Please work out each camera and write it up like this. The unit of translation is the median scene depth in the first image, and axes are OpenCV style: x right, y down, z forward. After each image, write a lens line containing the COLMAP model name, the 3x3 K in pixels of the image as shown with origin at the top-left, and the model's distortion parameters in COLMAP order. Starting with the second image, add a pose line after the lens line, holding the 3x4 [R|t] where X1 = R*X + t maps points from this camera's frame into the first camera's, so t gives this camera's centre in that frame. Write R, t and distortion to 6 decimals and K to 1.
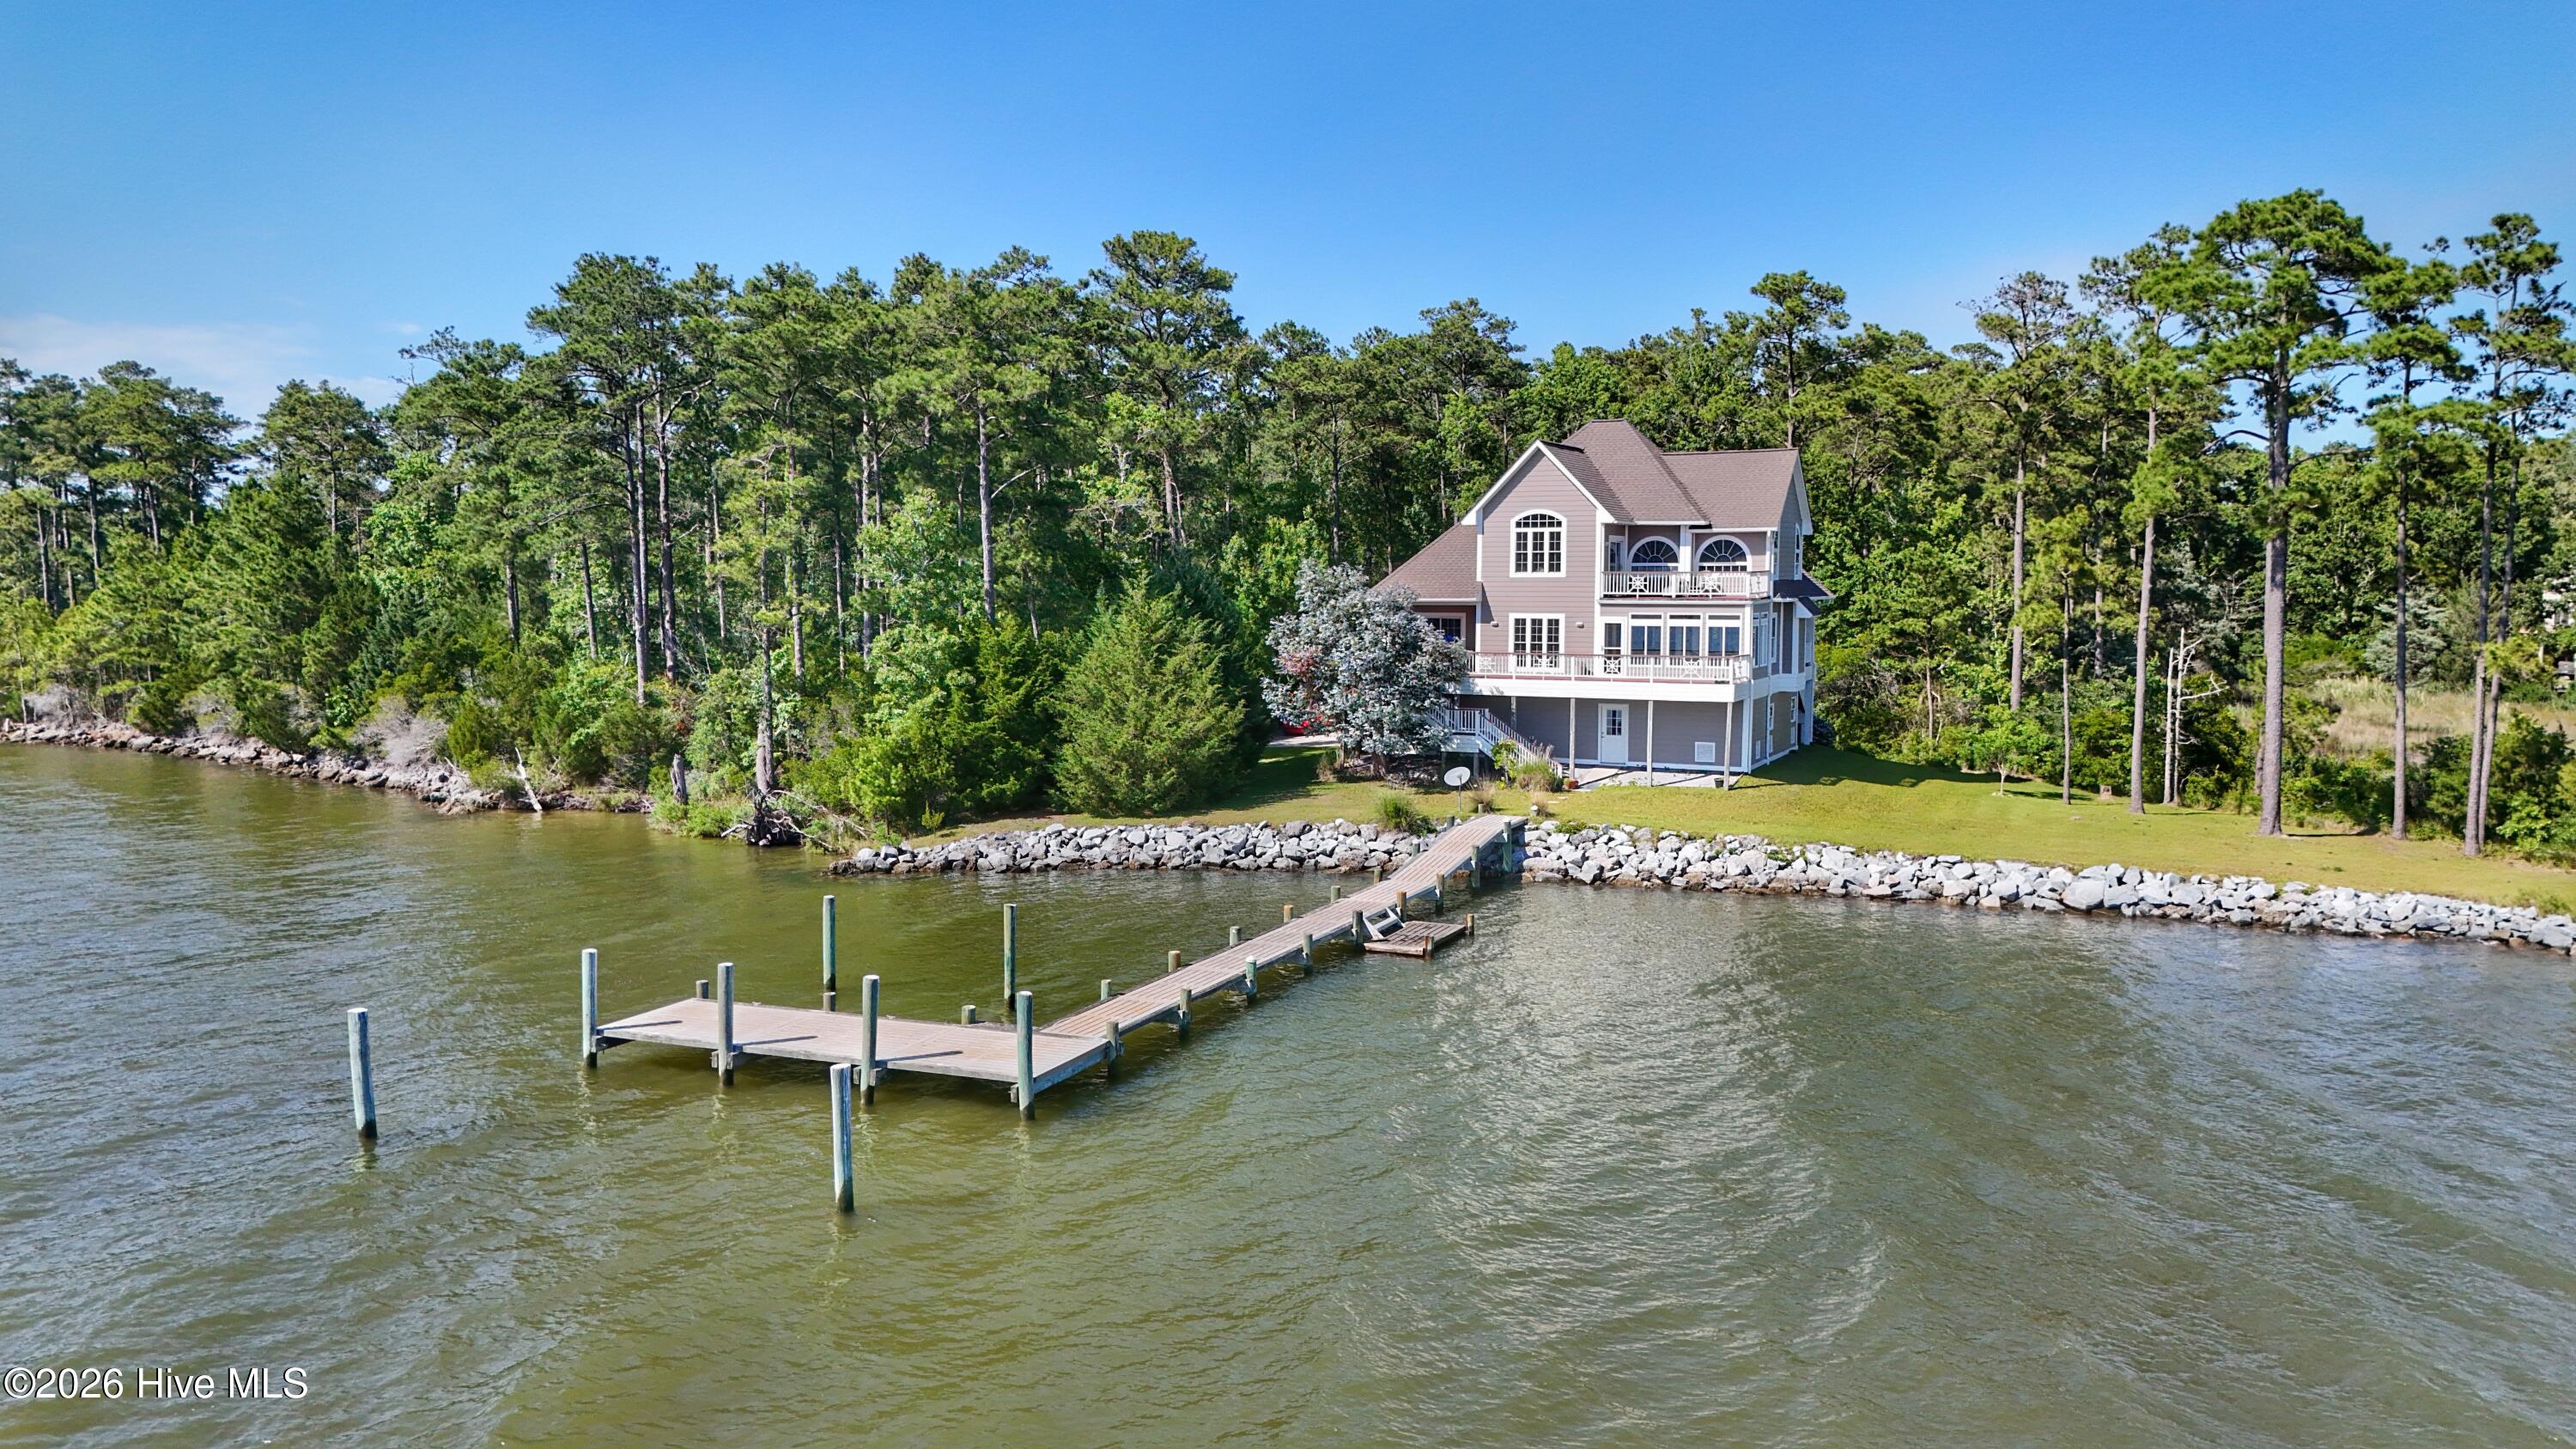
lens RADIAL K [[1914.9, 0, 1288.0], [0, 1914.9, 724.5], [0, 0, 1]] dist [0.177341, -0.000255]
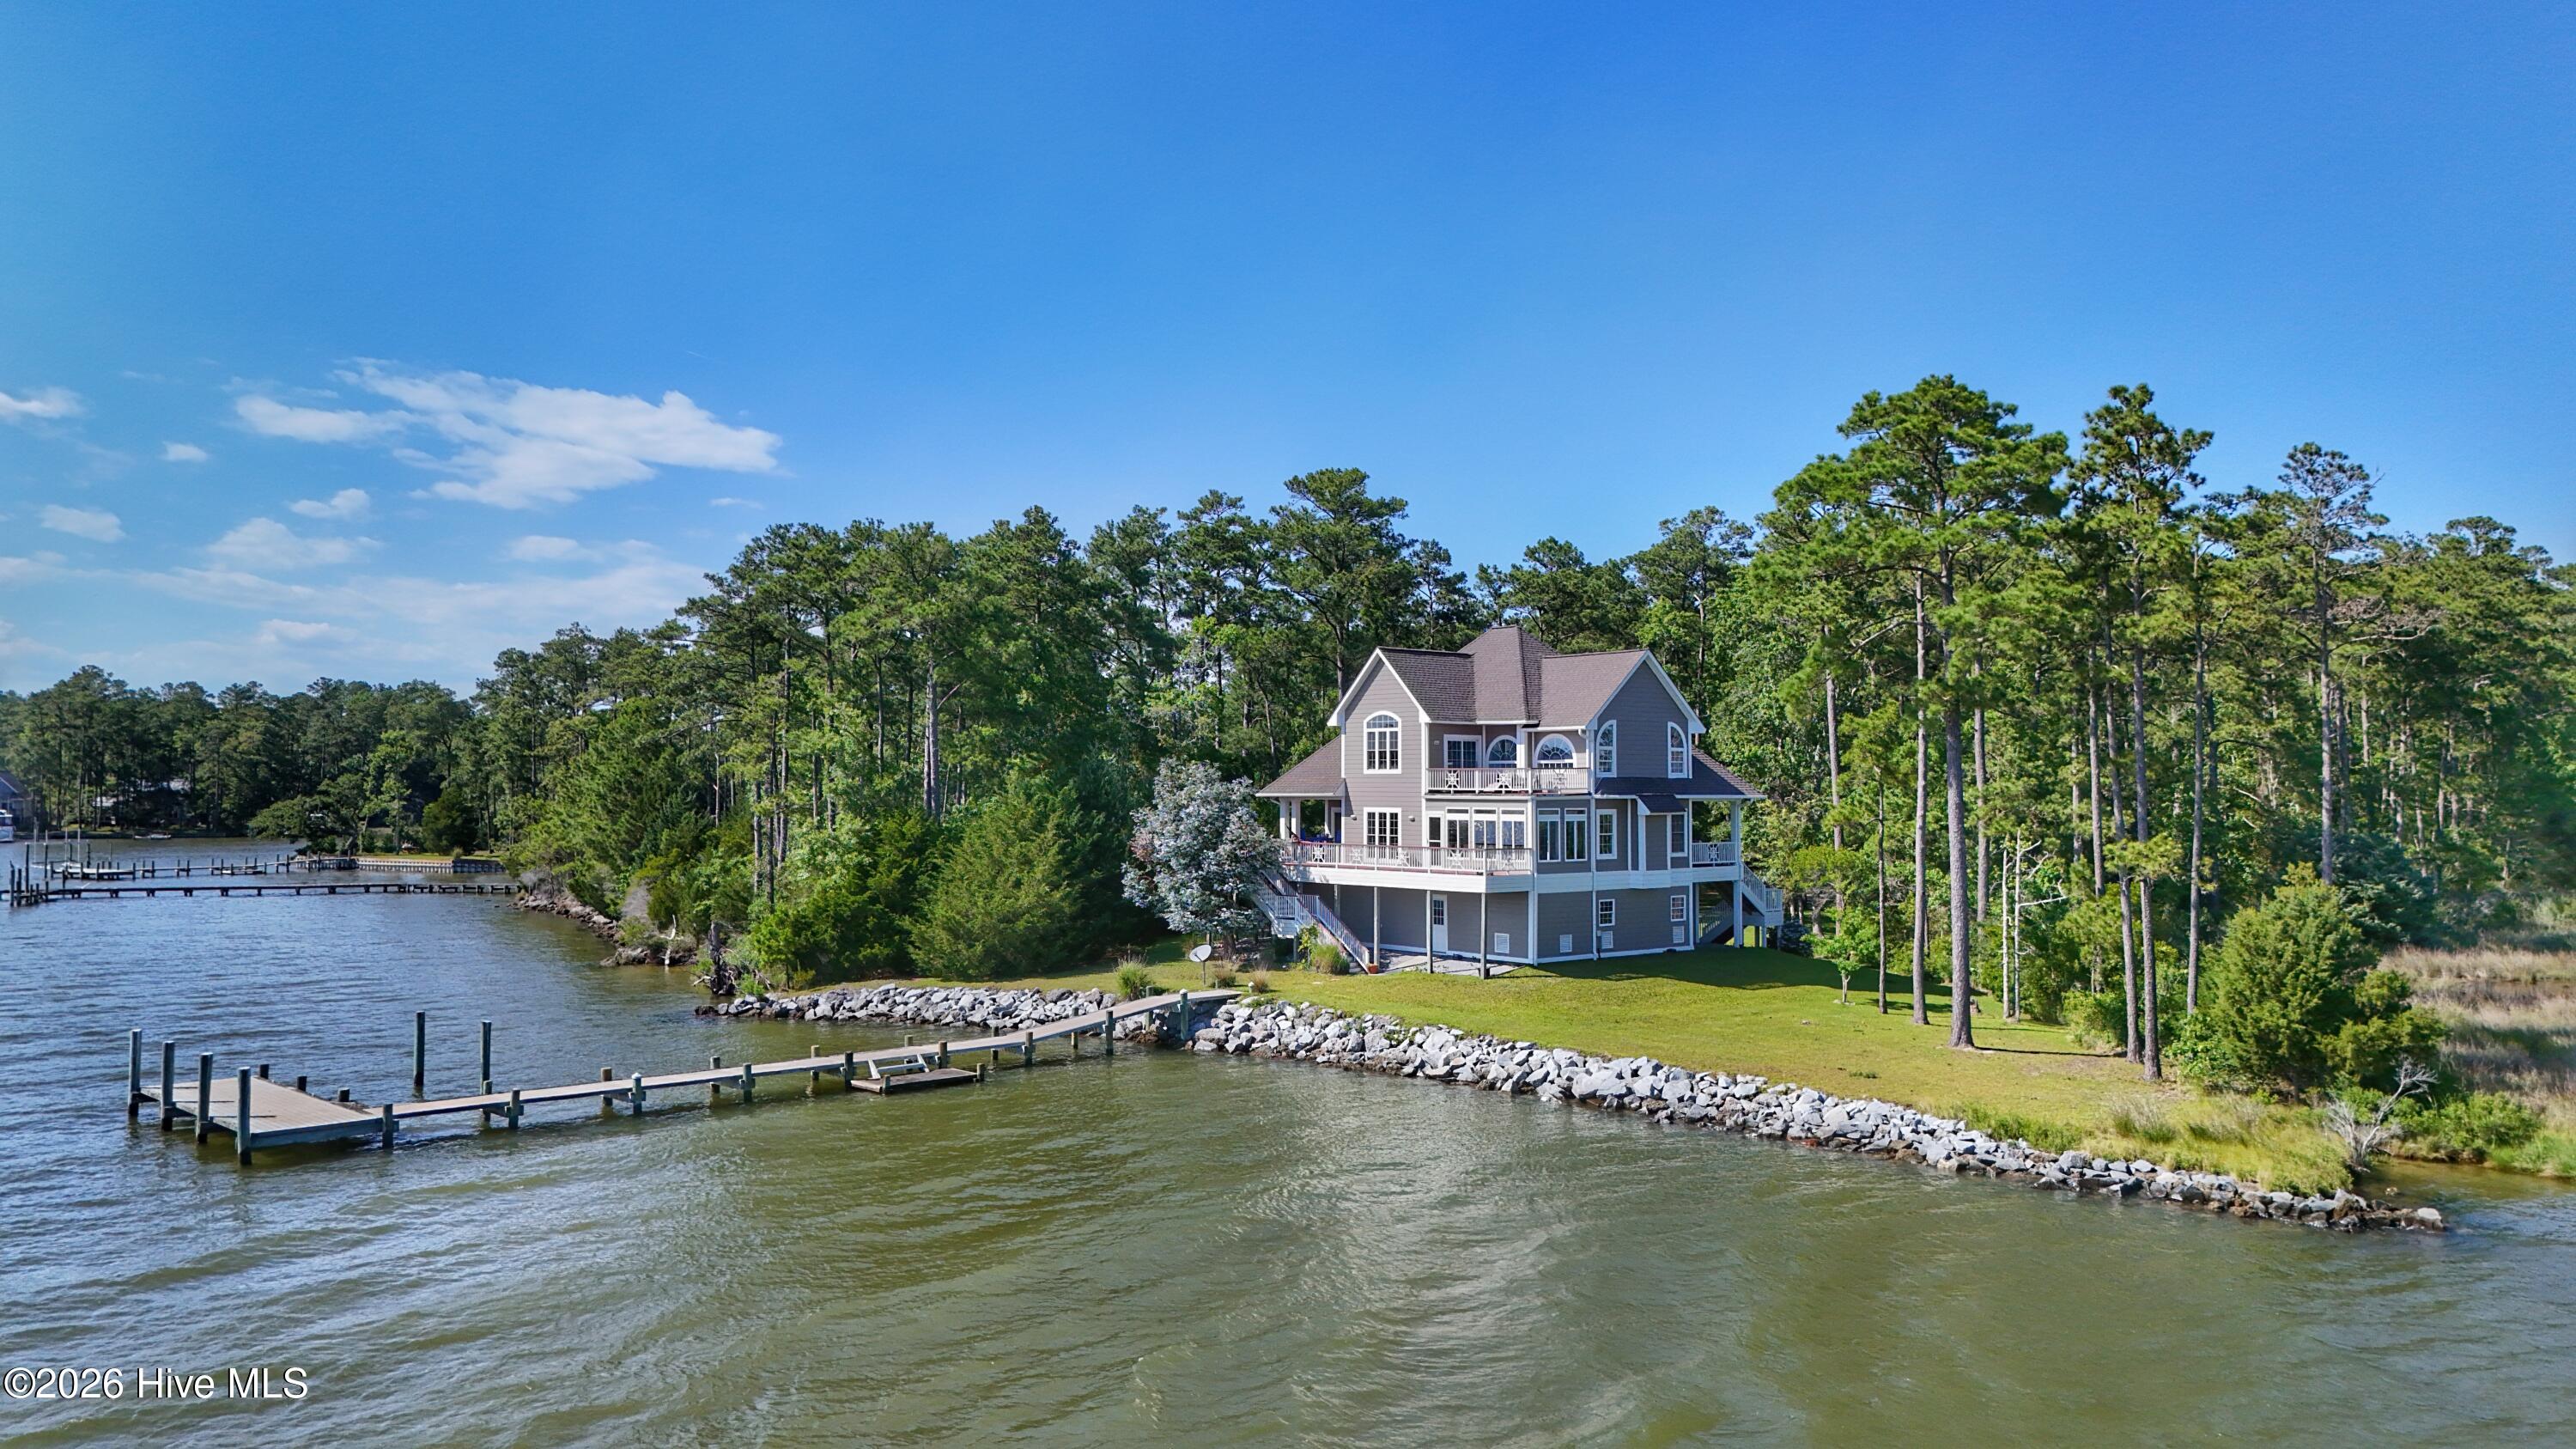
lens RADIAL K [[1905.3, 0, 1275.9], [0, 1905.3, 718.2], [0, 0, 1]] dist [0.098181, -0.000210]
pose [[0.916400, -0.014455, -0.400002, 0.499229], [-0.031069, 0.993764, -0.107091, 0.007773], [0.399056, 0.110566, 0.910236, 0.011854]]
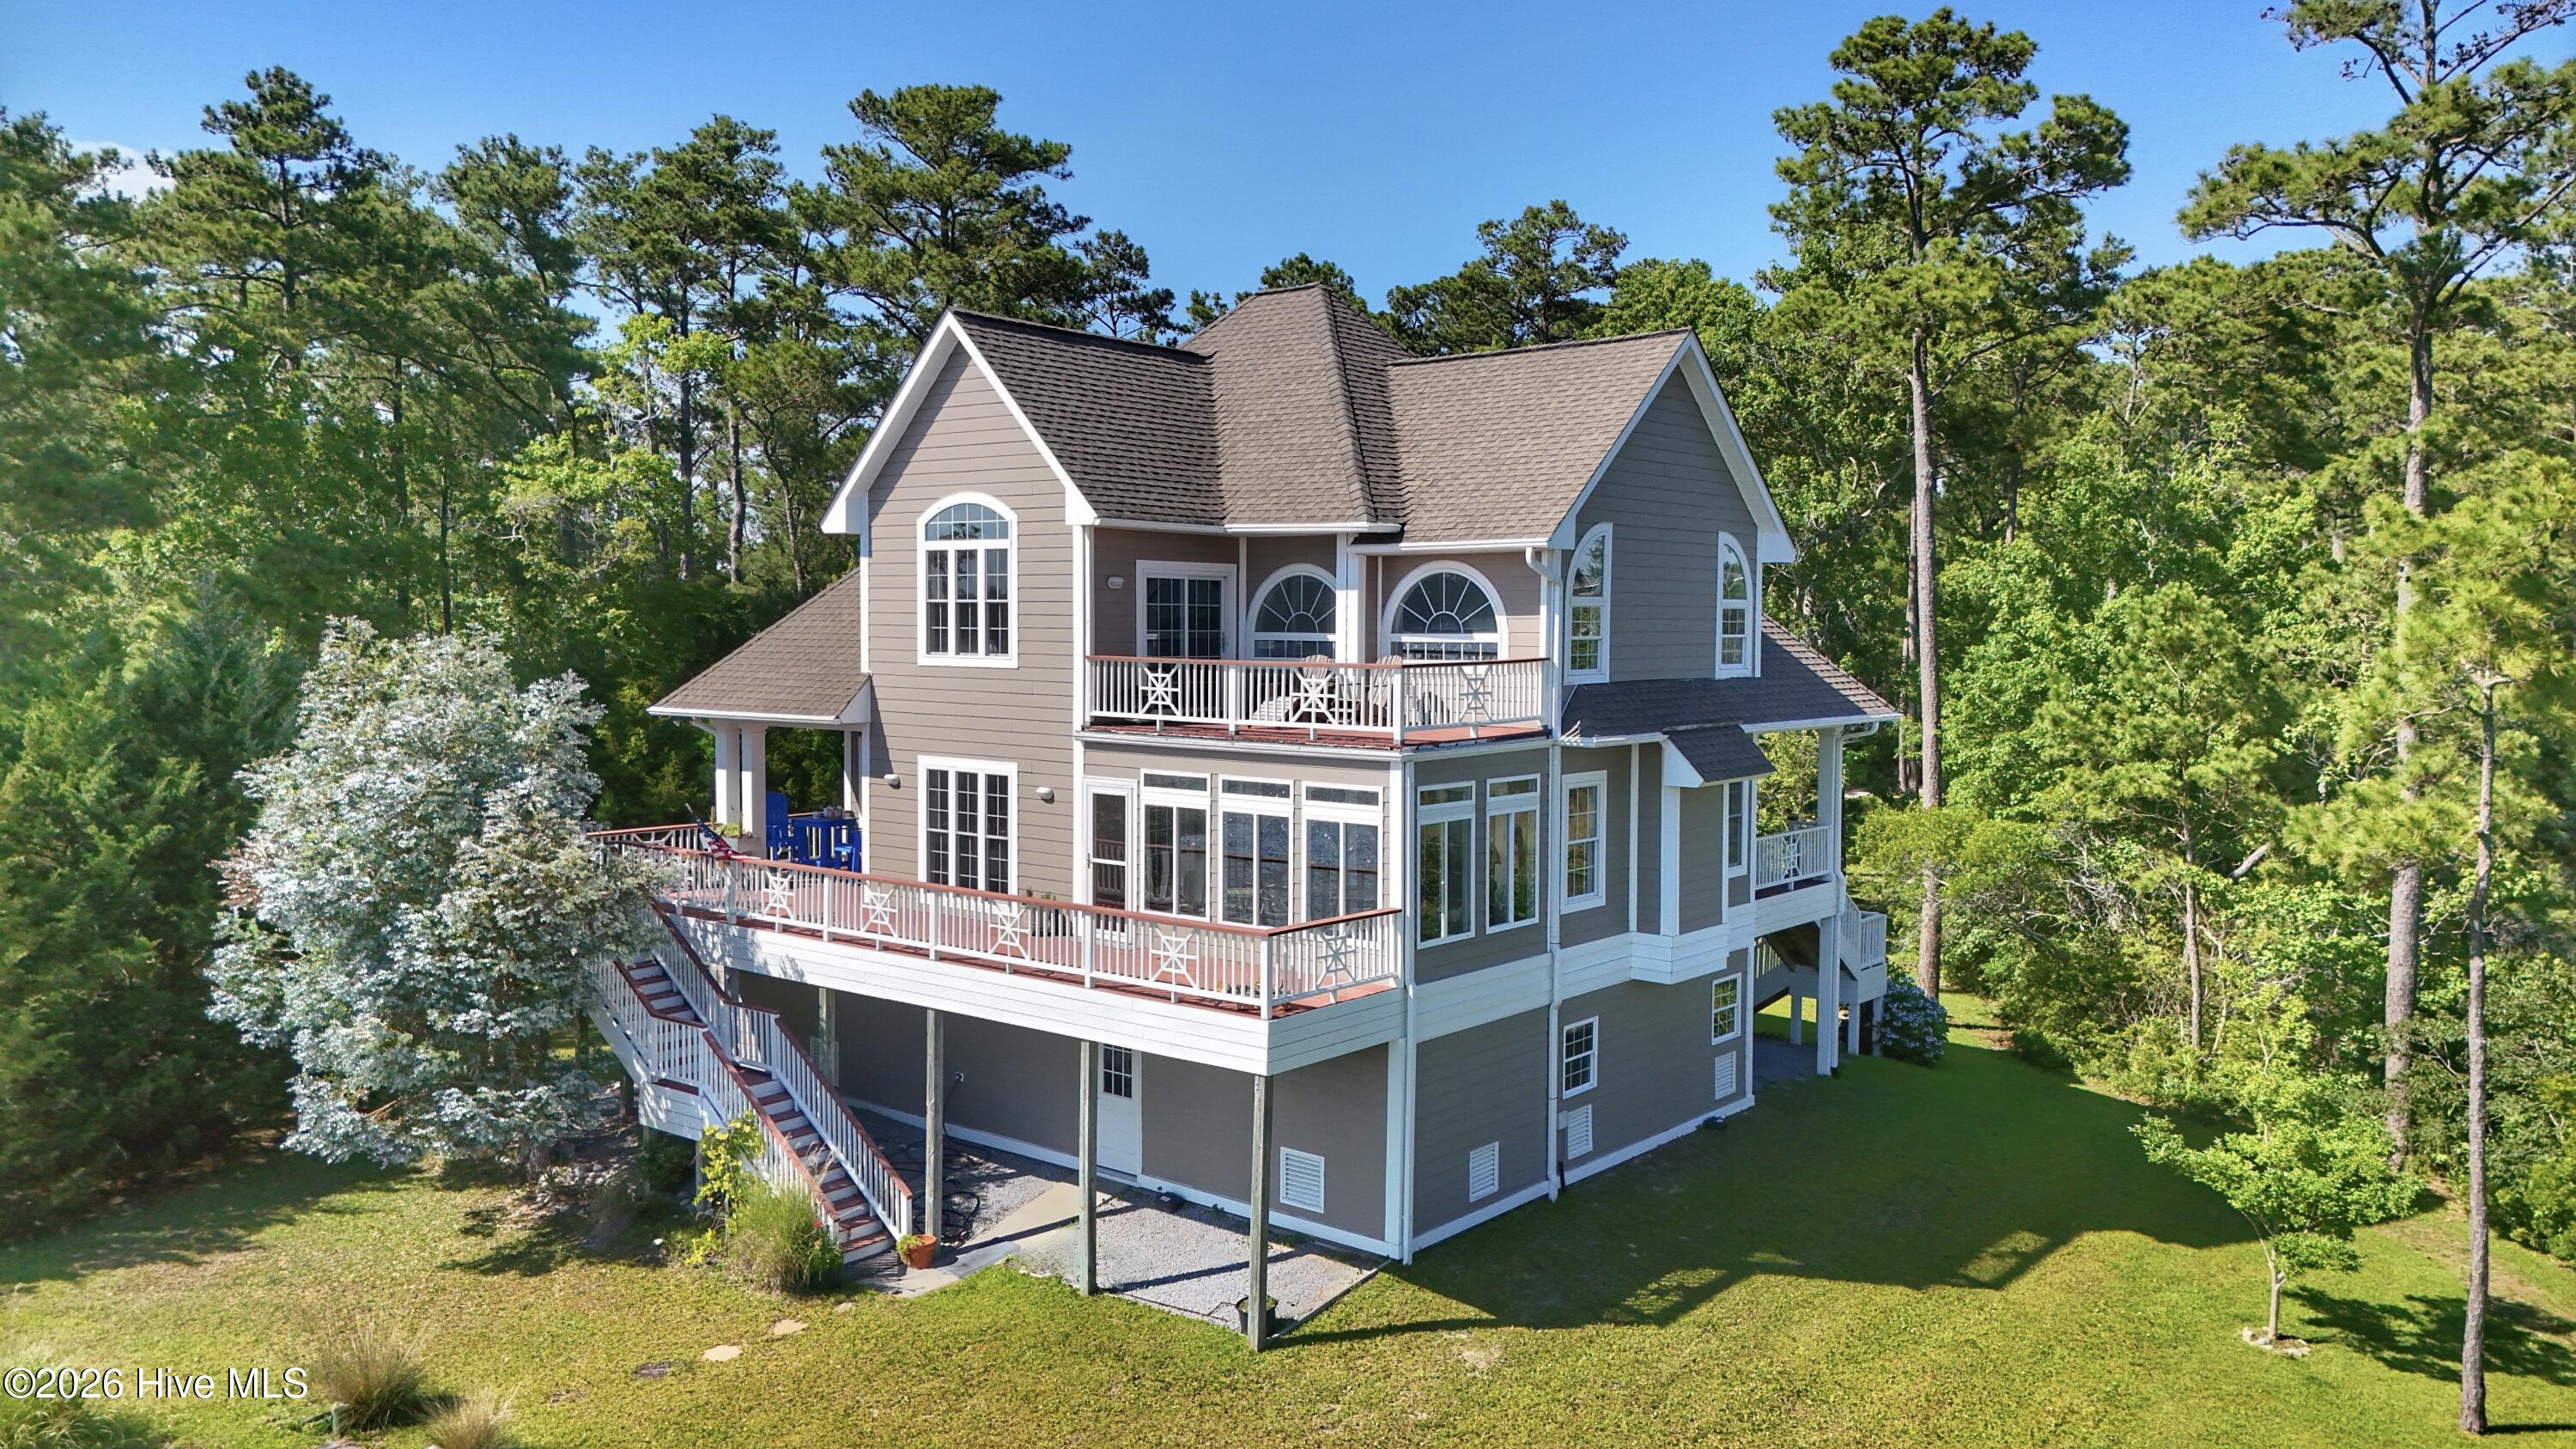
lens RADIAL K [[1905.3, 0, 1275.9], [0, 1905.3, 718.2], [0, 0, 1]] dist [0.098181, -0.000210]
pose [[0.968733, 0.018094, -0.247443, 0.286349], [-0.024393, 0.999451, -0.022415, -0.059074], [0.246902, 0.027750, 0.968643, 0.642939]]
